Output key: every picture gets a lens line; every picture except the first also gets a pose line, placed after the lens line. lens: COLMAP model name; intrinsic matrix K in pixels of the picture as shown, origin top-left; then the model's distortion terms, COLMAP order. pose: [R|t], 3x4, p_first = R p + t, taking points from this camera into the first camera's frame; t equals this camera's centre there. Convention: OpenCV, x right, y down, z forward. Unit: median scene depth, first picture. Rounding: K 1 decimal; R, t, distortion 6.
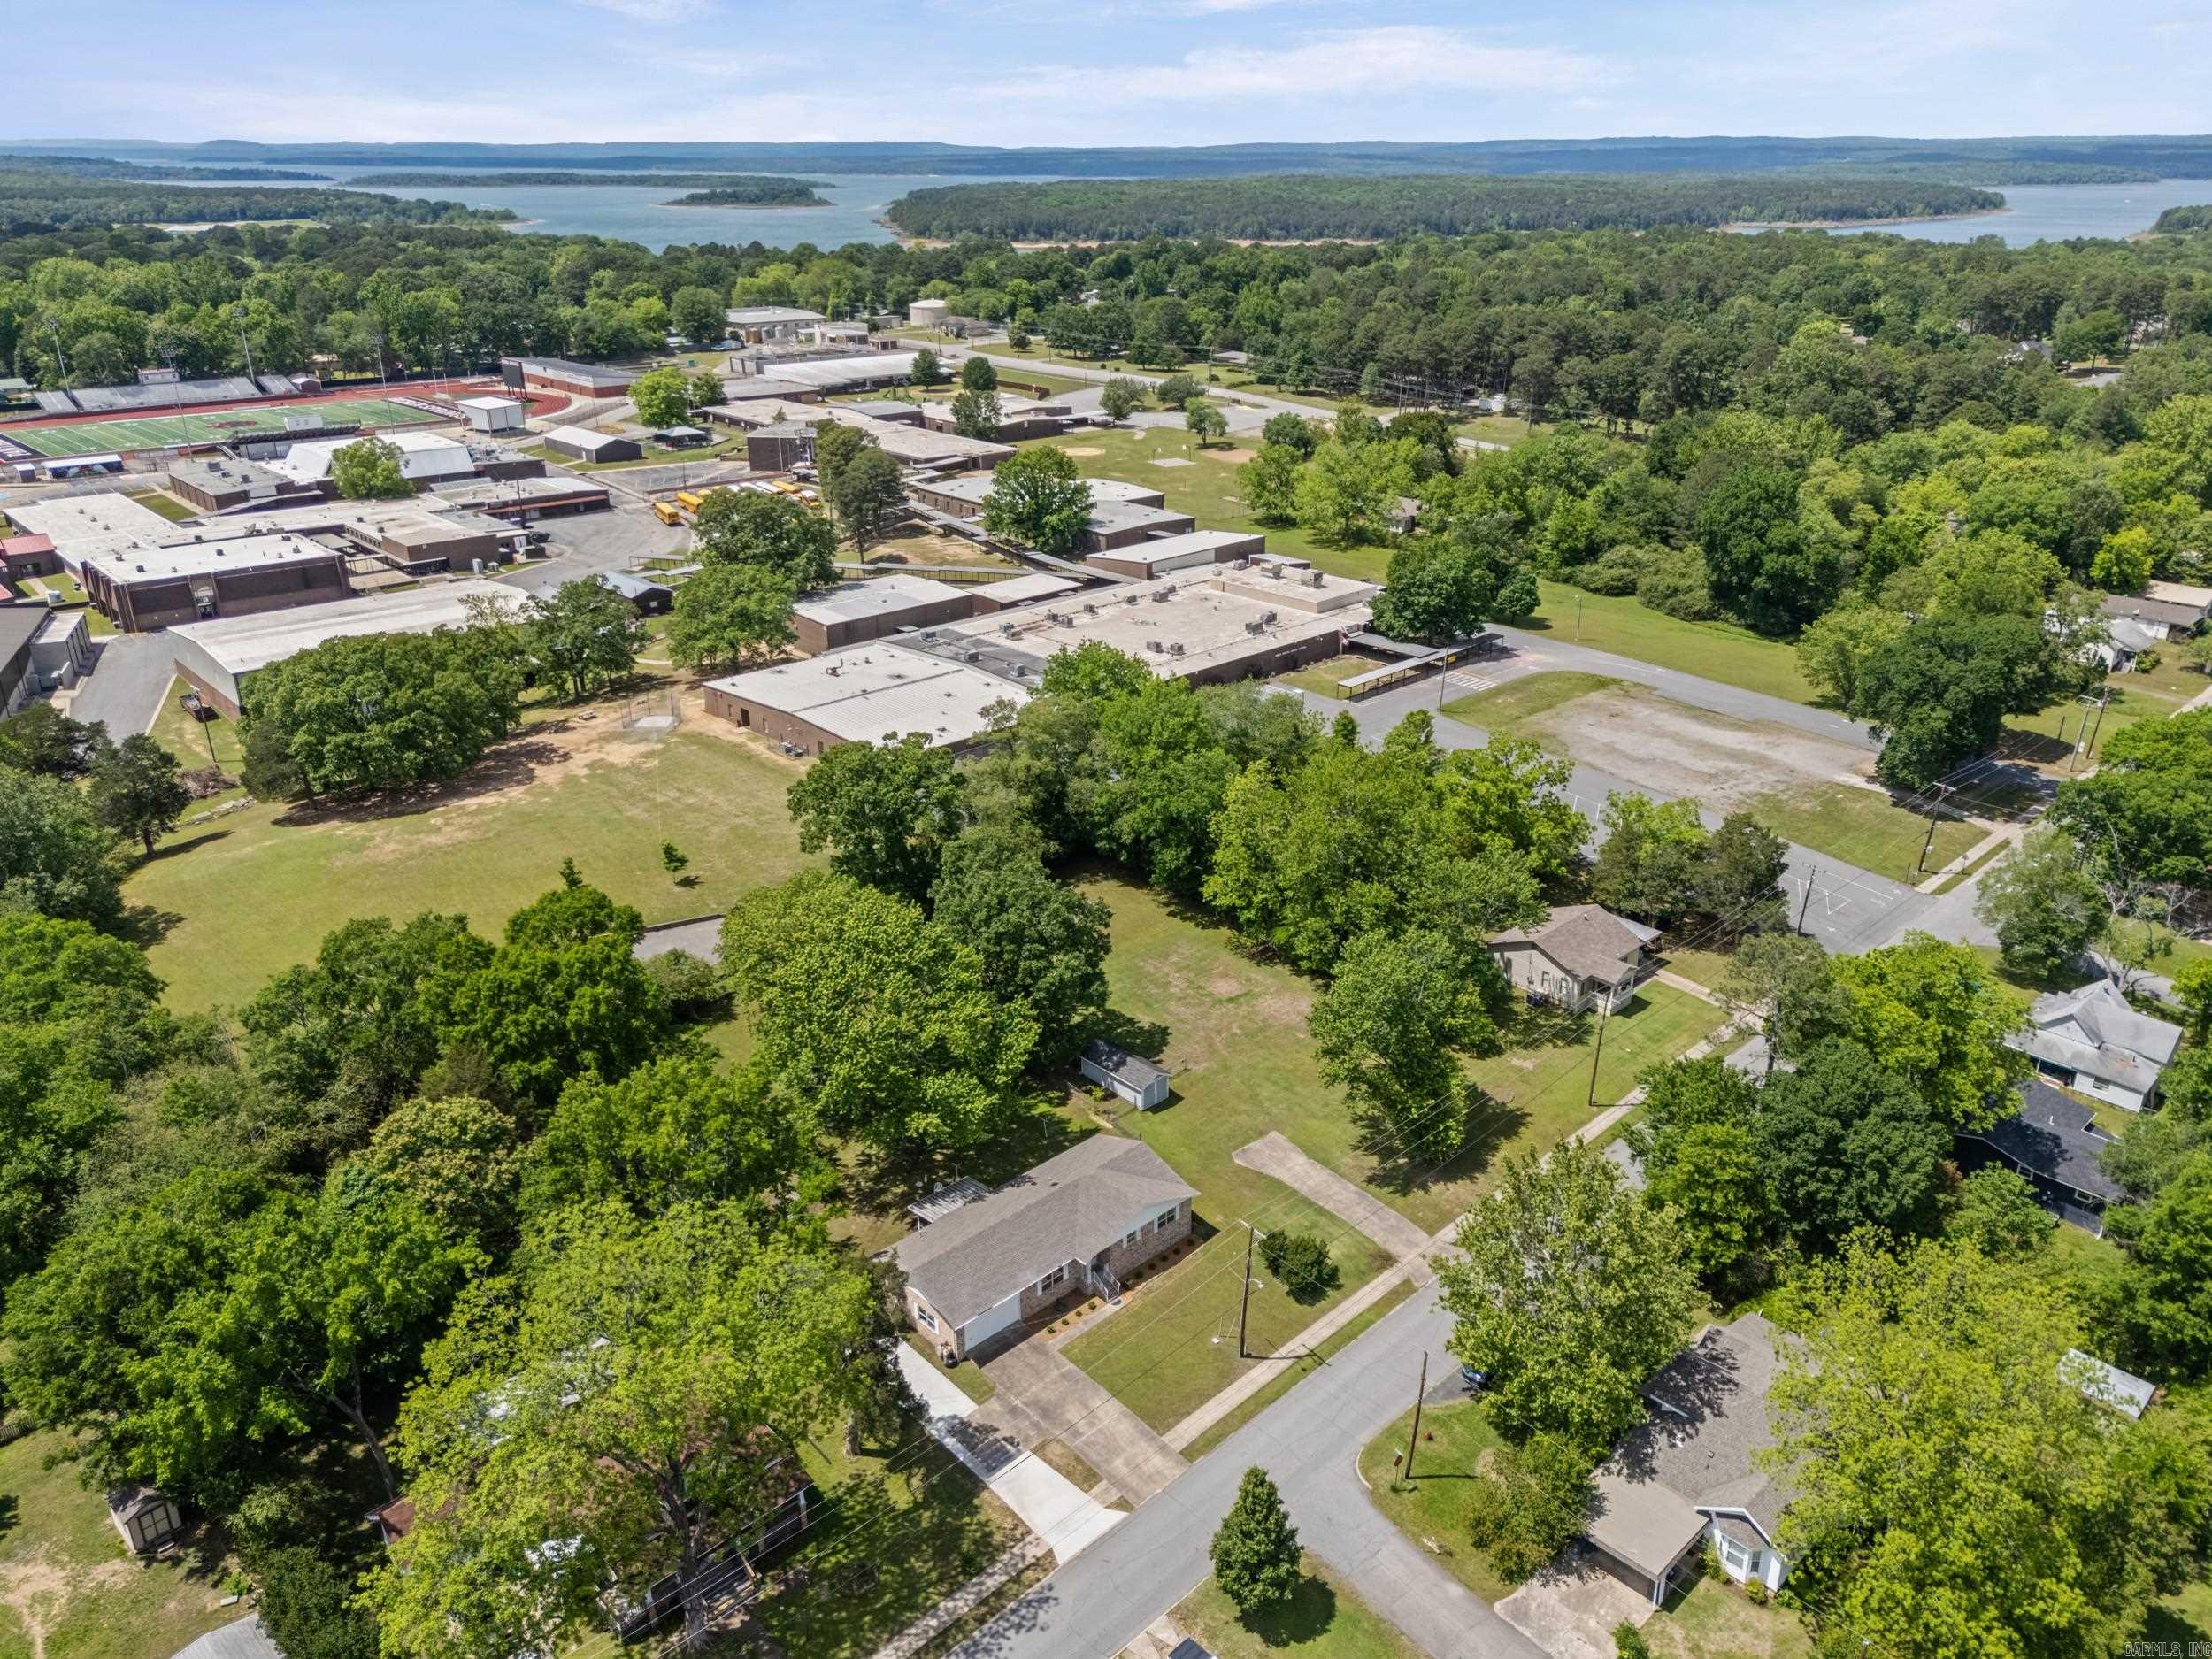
lens RADIAL K [[1553.6, 0, 1106.0], [0, 1553.6, 829.5], [0, 0, 1]] dist [0.009473, 0.002508]
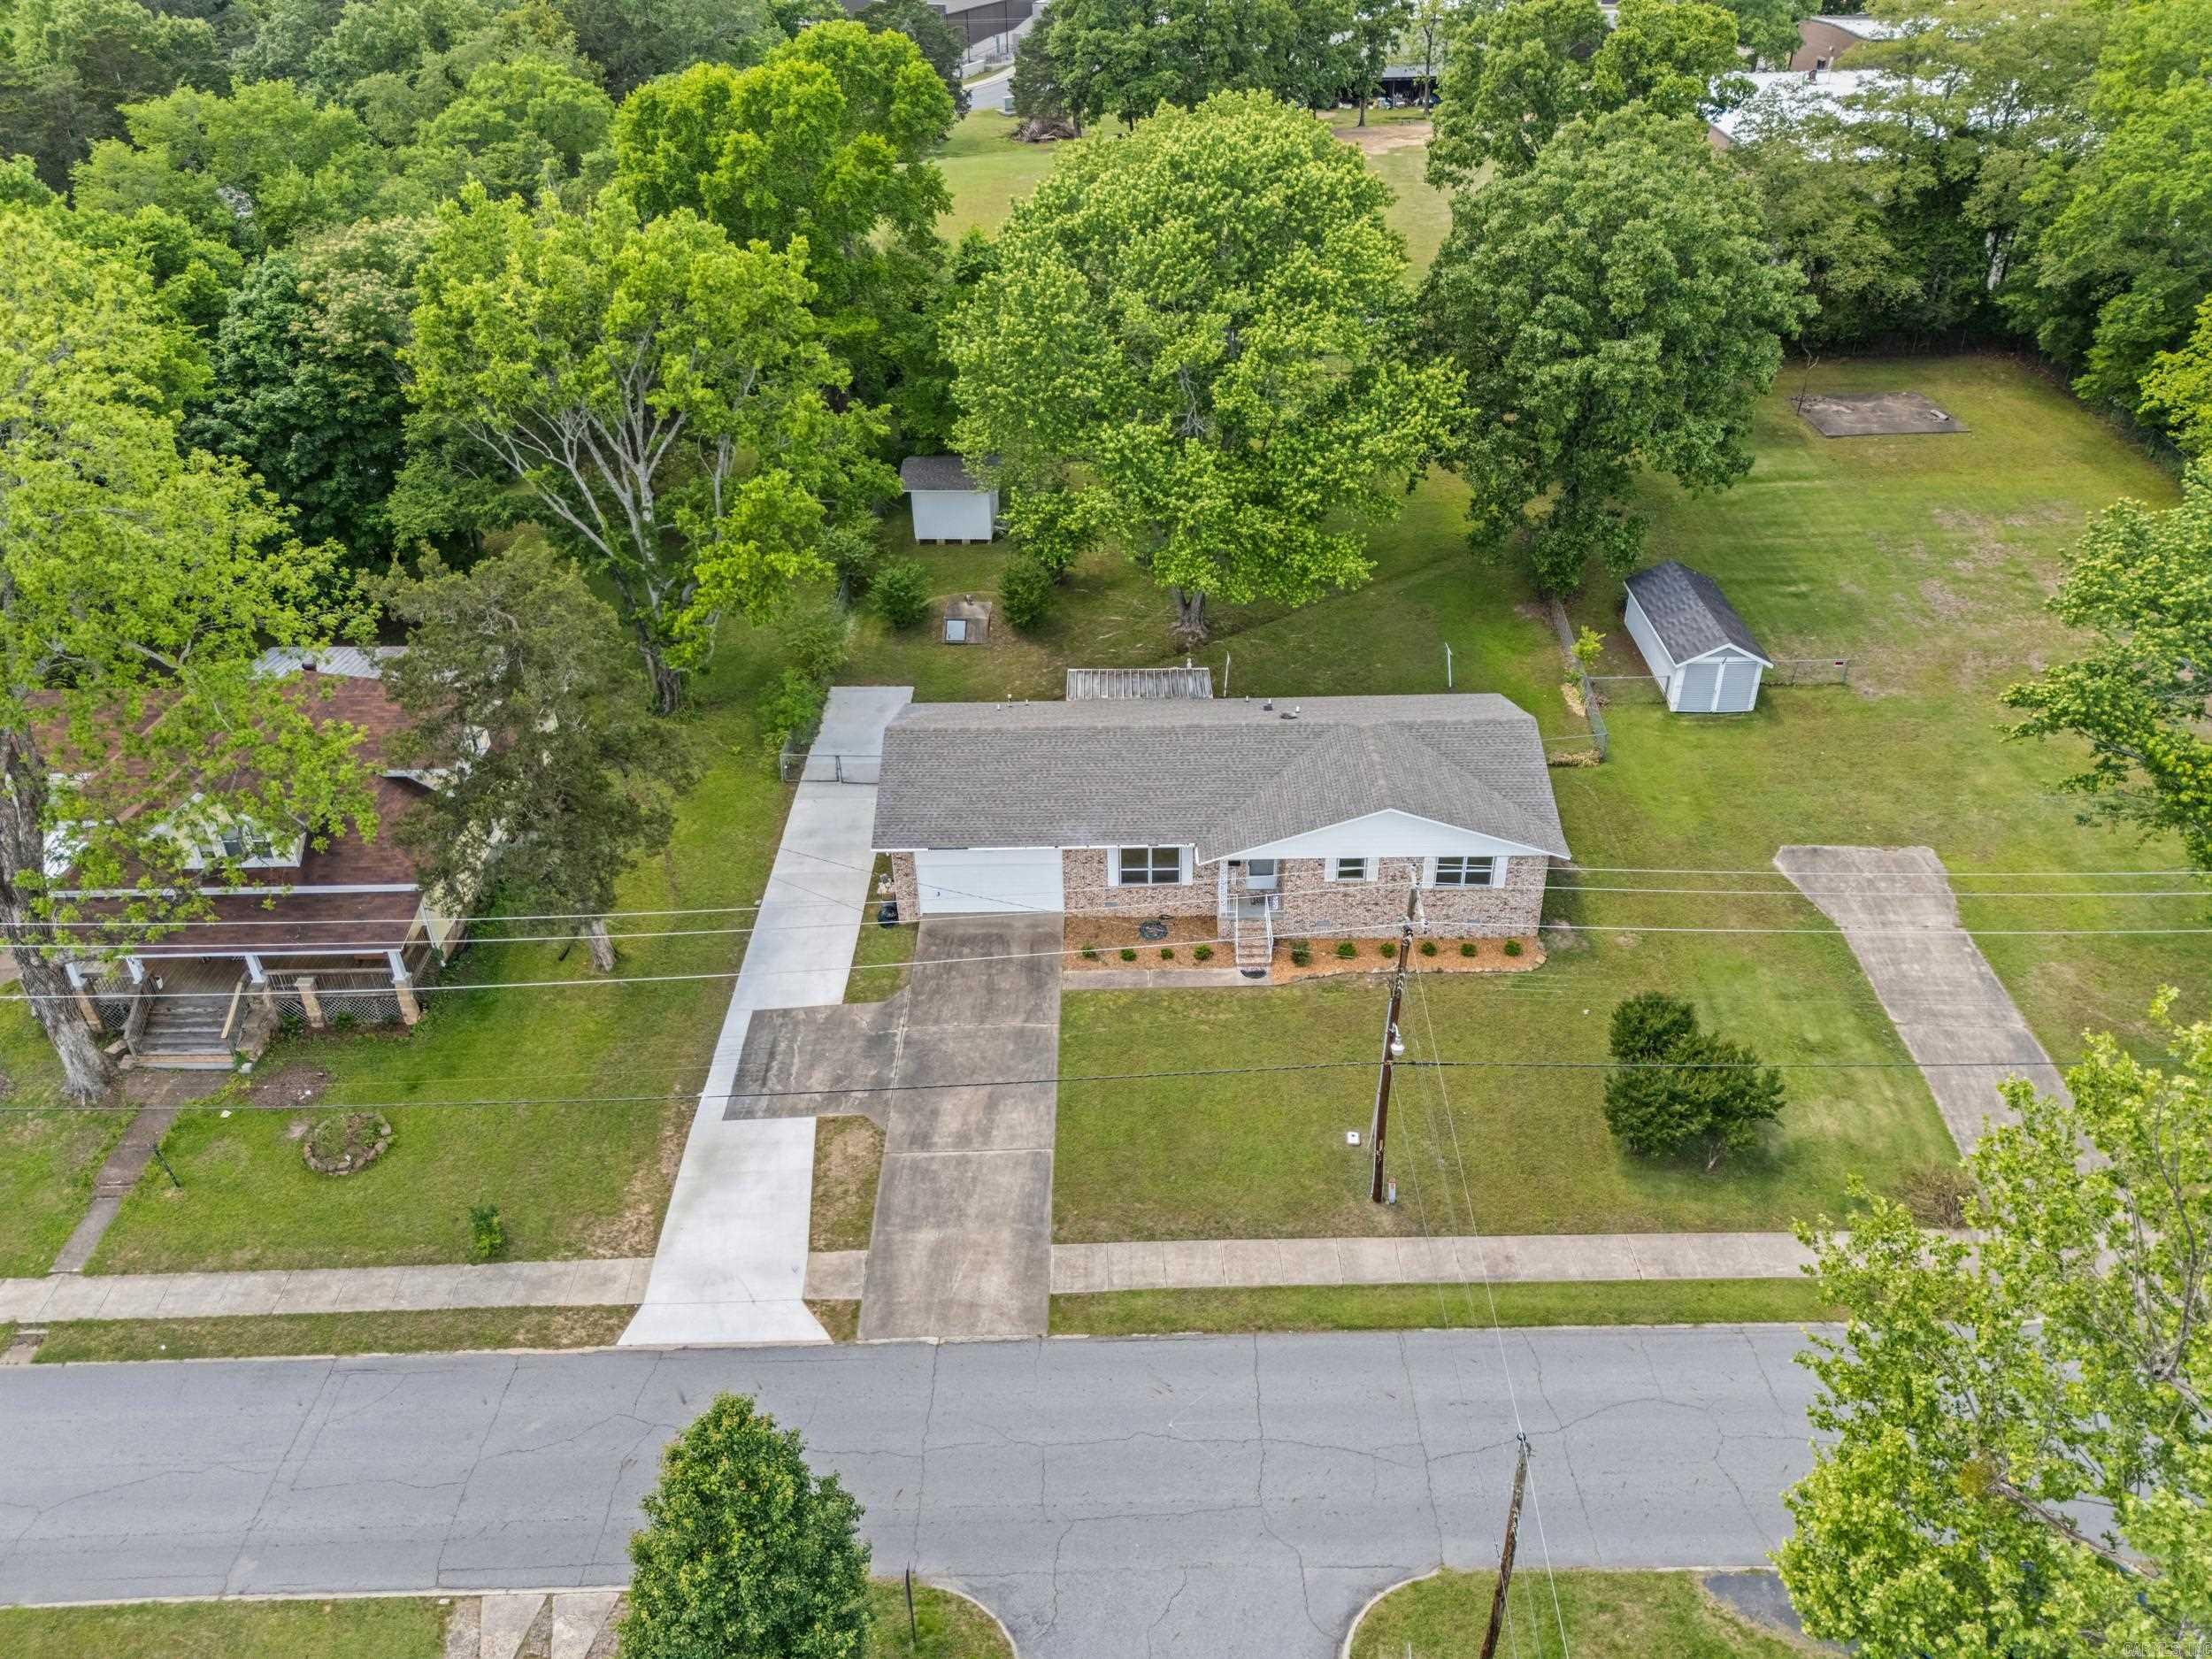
lens RADIAL K [[1553.6, 0, 1106.0], [0, 1553.6, 829.5], [0, 0, 1]] dist [0.009473, 0.002508]
pose [[0.722513, 0.374372, -0.581223, 0.240923], [-0.241563, 0.924414, 0.295139, 0.149910], [0.647782, -0.072840, 0.758335, 0.668260]]
